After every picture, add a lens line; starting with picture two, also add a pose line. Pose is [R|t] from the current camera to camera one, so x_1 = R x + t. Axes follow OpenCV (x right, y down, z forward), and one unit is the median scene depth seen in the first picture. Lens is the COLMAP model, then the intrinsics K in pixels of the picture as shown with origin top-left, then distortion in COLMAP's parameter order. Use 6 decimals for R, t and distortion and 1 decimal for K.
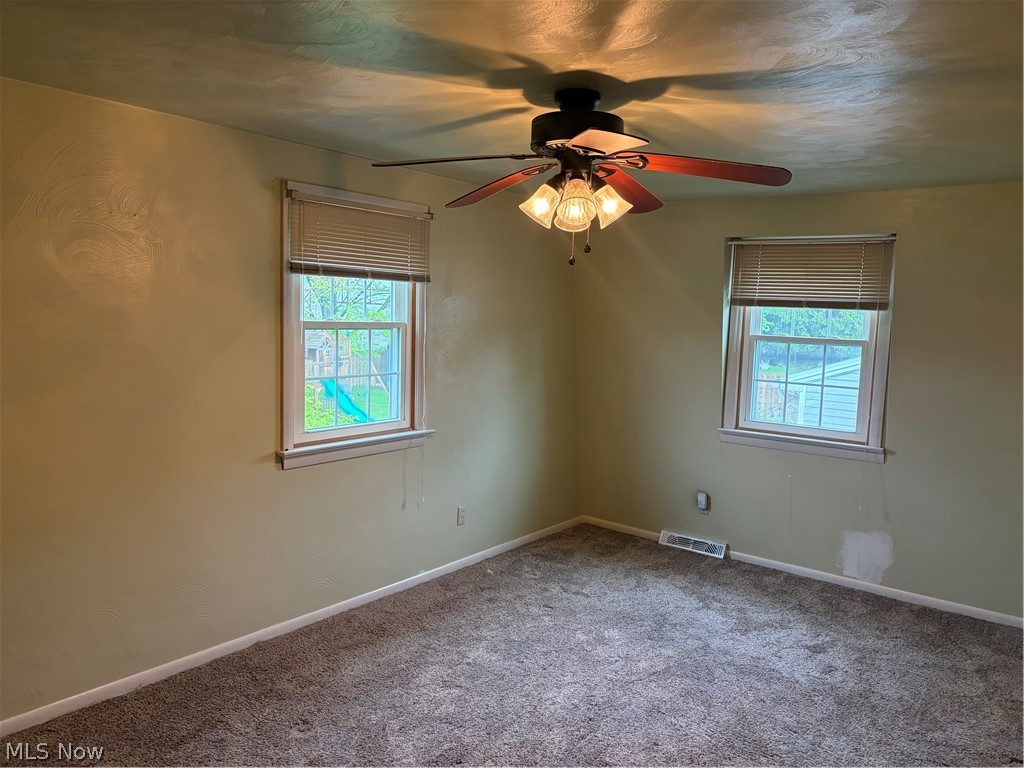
lens RADIAL K [[765.8, 0, 540.8], [0, 765.8, 390.9], [0, 0, 1]] dist [0.024239, -0.004226]
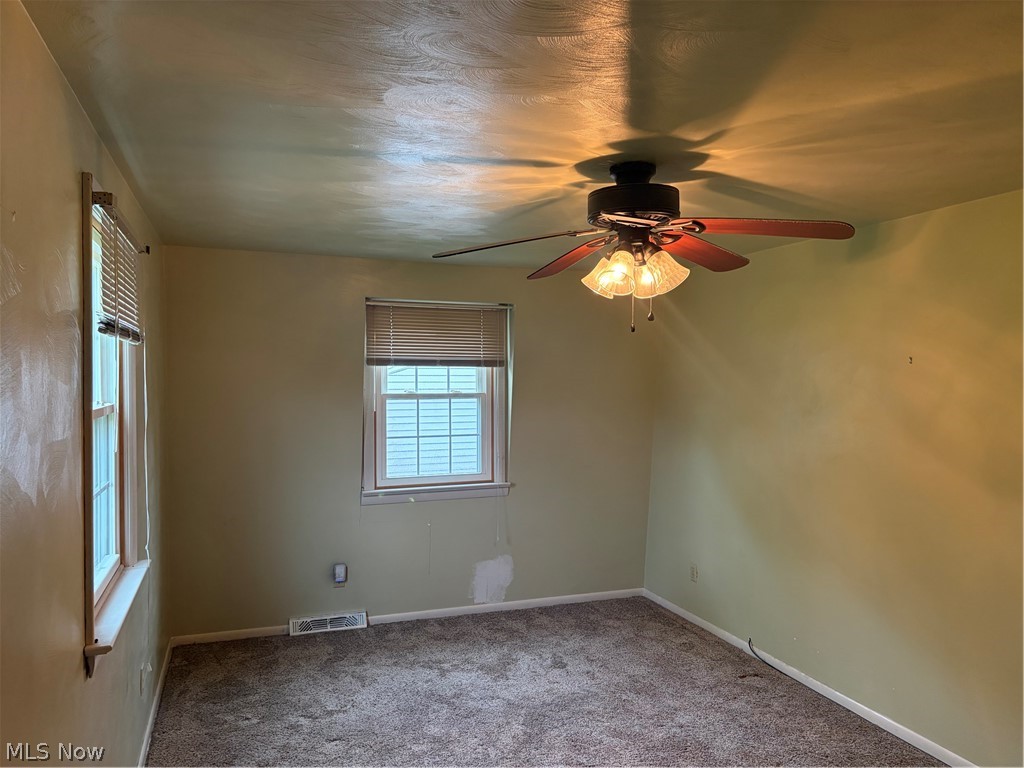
lens RADIAL K [[771.7, 0, 509.5], [0, 771.7, 374.9], [0, 0, 1]] dist [0.036667, -0.007852]
pose [[0.553564, -0.042484, 0.831722, -0.502246], [0.107676, 0.993967, -0.020893, -0.061227], [-0.825816, 0.101122, 0.554799, 0.308549]]
